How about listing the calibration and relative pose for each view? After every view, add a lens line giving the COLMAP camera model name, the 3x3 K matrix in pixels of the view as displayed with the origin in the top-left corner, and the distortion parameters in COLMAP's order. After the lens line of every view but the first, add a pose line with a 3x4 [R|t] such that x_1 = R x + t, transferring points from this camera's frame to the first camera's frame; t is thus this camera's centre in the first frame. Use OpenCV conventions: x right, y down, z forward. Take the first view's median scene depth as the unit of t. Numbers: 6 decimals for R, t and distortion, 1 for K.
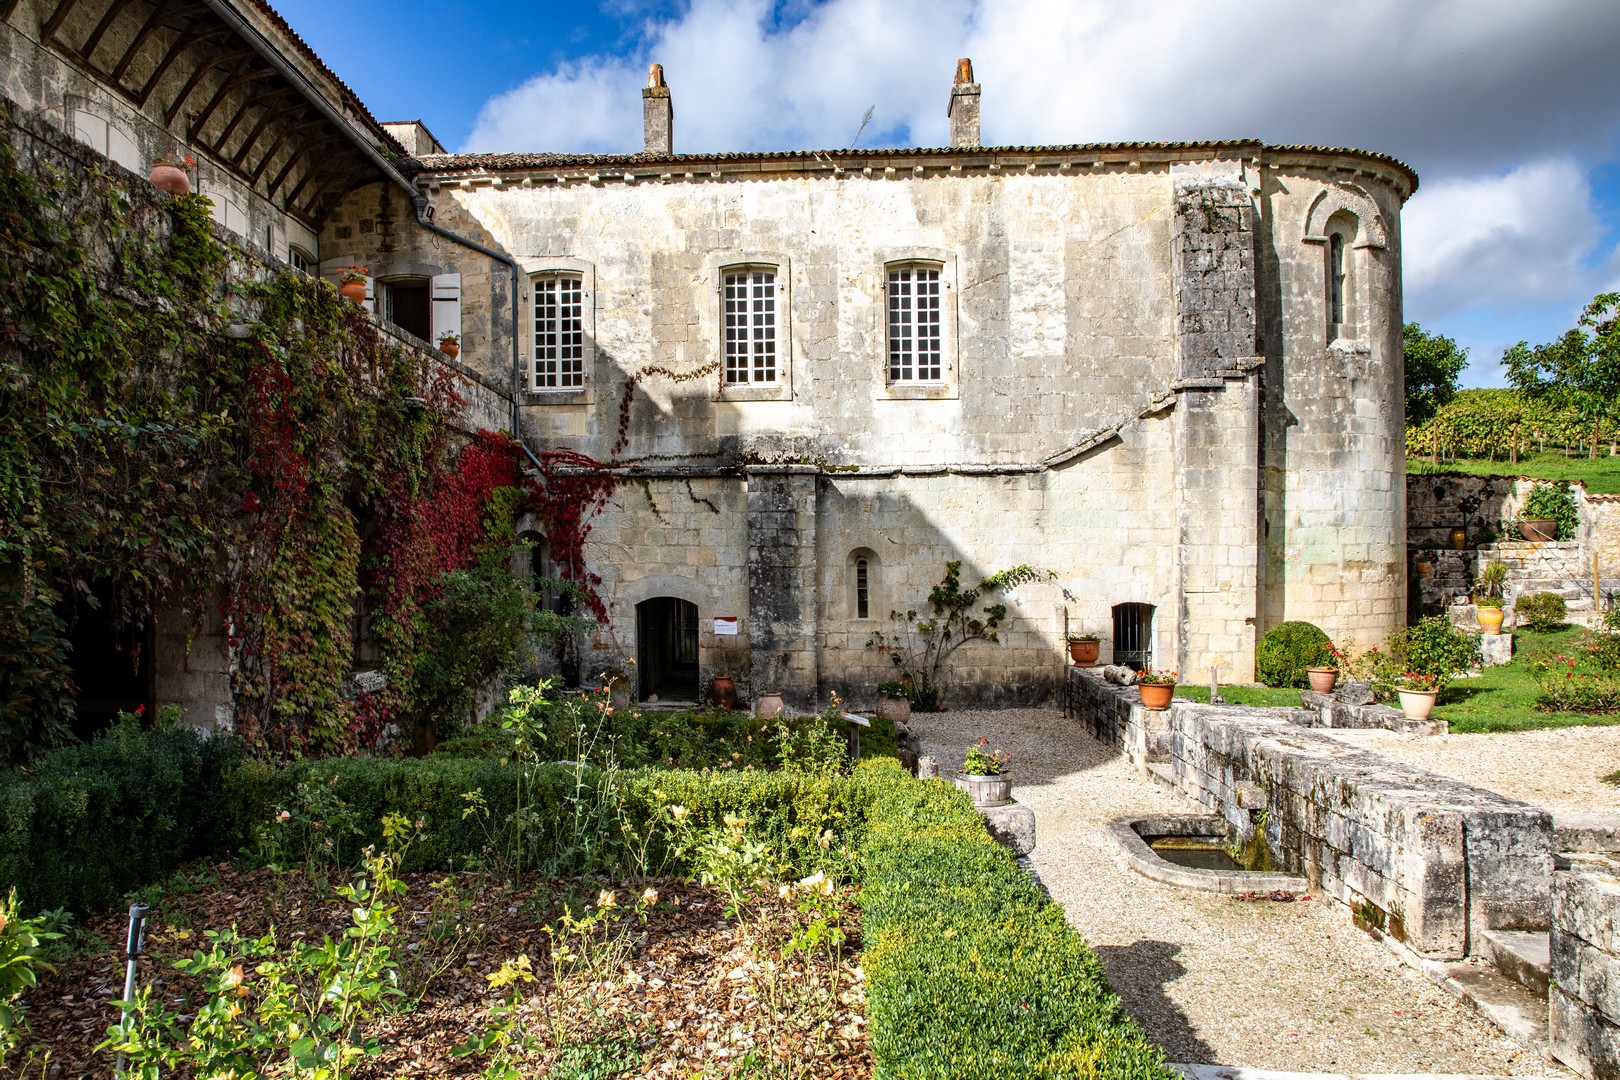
lens RADIAL K [[1127.7, 0, 763.6], [0, 1127.7, 534.9], [0, 0, 1]] dist [-0.051227, 0.035145]
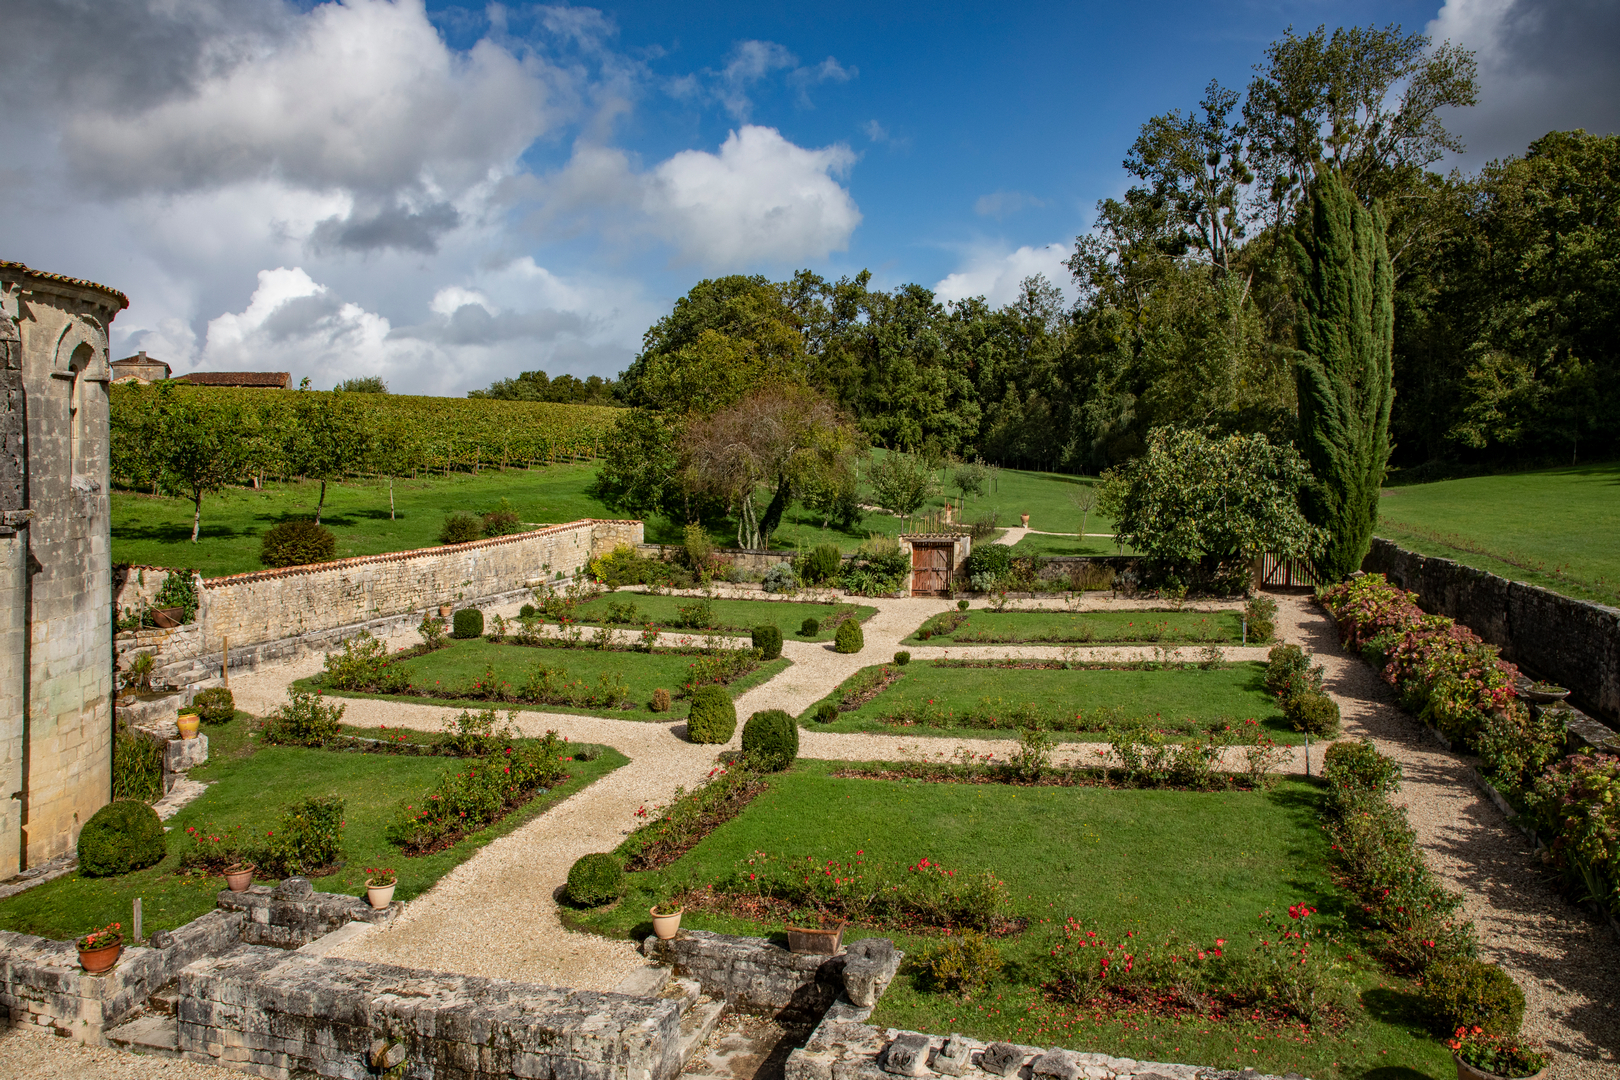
lens RADIAL K [[1127.7, 0, 815.5], [0, 1127.7, 549.3], [0, 0, 1]] dist [-0.051227, 0.035145]
pose [[0.199031, -0.070721, 0.977438, -0.294516], [-0.012899, 0.997117, 0.074772, -0.195522], [-0.979908, -0.027490, 0.197545, 0.193850]]
